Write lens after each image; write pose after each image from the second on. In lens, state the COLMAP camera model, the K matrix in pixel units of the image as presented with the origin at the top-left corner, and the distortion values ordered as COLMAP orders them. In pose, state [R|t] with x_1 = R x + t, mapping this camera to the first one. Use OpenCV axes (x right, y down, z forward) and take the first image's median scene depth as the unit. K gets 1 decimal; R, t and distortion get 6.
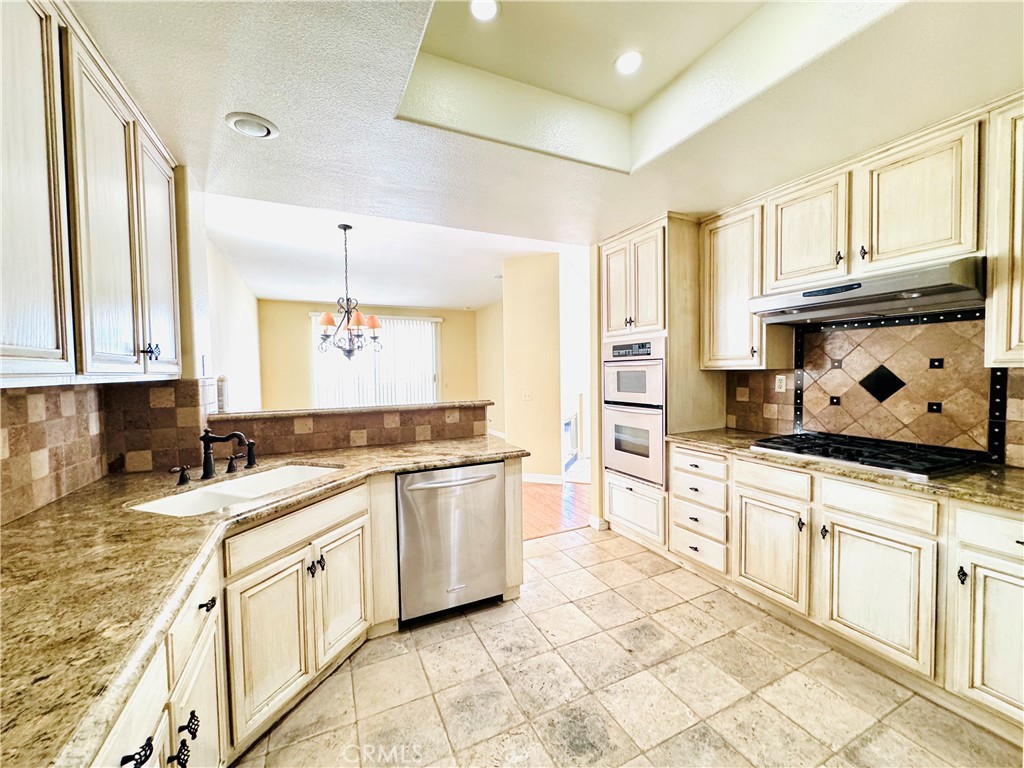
lens RADIAL K [[409.7, 0, 512.0], [0, 409.7, 384.0], [0, 0, 1]] dist [-0.000391, -0.000015]
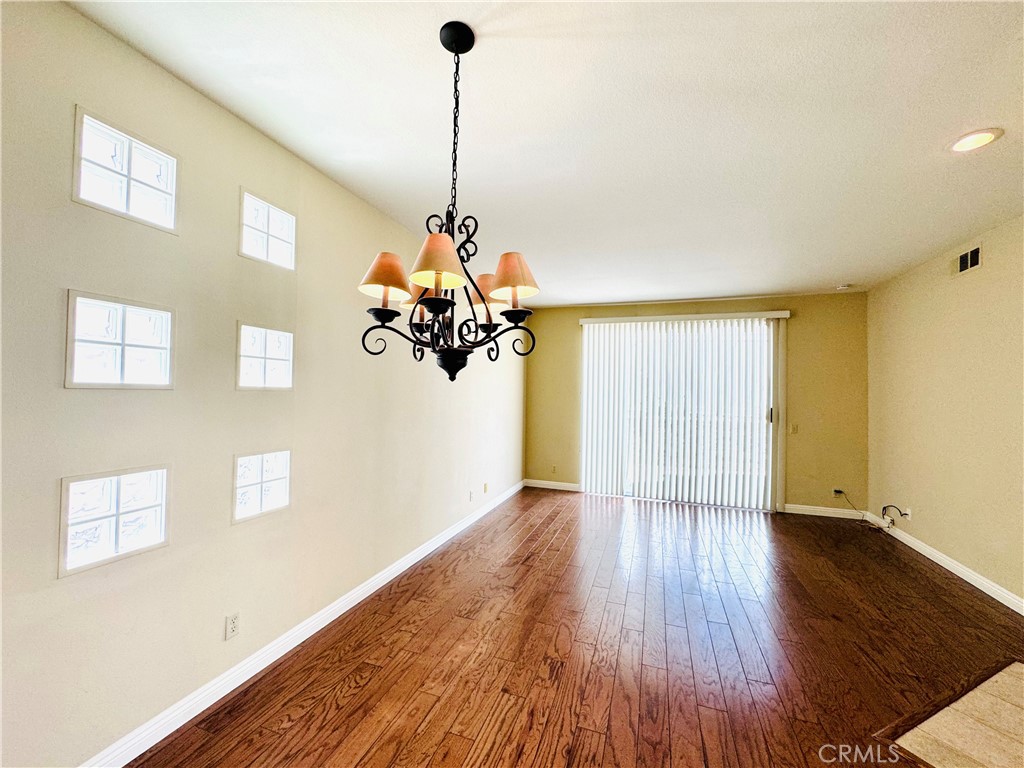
lens RADIAL K [[409.7, 0, 512.0], [0, 409.7, 384.0], [0, 0, 1]] dist [-0.000391, -0.000015]
pose [[0.714030, 0.016838, -0.699912, -0.096984], [-0.055062, 0.997965, -0.032165, -0.042664], [0.697946, 0.061505, 0.713504, 0.699314]]
